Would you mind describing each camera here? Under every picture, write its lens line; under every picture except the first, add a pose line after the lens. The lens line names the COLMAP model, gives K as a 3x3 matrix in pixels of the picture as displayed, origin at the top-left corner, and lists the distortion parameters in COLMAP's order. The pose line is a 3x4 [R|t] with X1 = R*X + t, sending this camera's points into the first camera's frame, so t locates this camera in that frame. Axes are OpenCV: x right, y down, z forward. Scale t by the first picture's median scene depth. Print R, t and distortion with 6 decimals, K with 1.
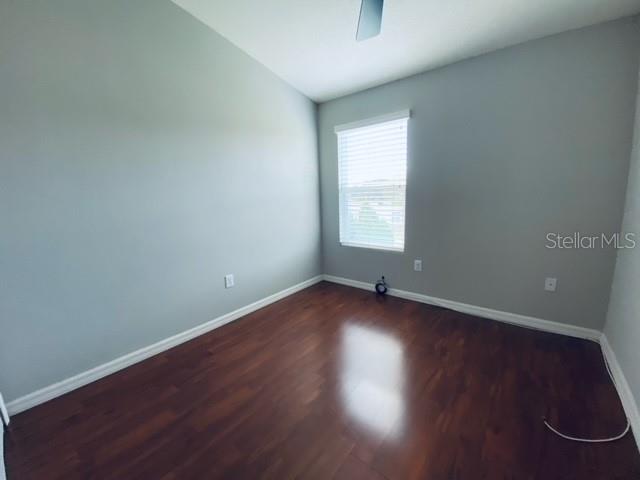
lens RADIAL K [[259.4, 0, 318.4], [0, 259.4, 242.2], [0, 0, 1]] dist [0.027854, -0.022511]
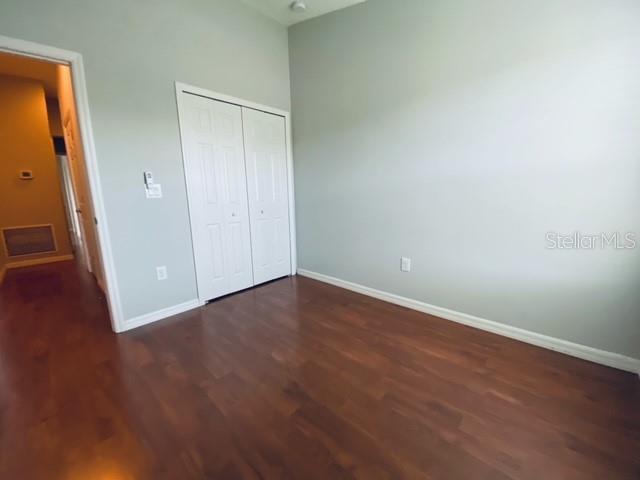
lens RADIAL K [[259.4, 0, 318.4], [0, 259.4, 242.2], [0, 0, 1]] dist [0.027854, -0.022511]
pose [[-0.079646, 0.244493, -0.966375, 0.579934], [-0.133922, 0.958041, 0.253422, -0.129083], [0.987786, 0.149603, -0.043561, 0.698798]]
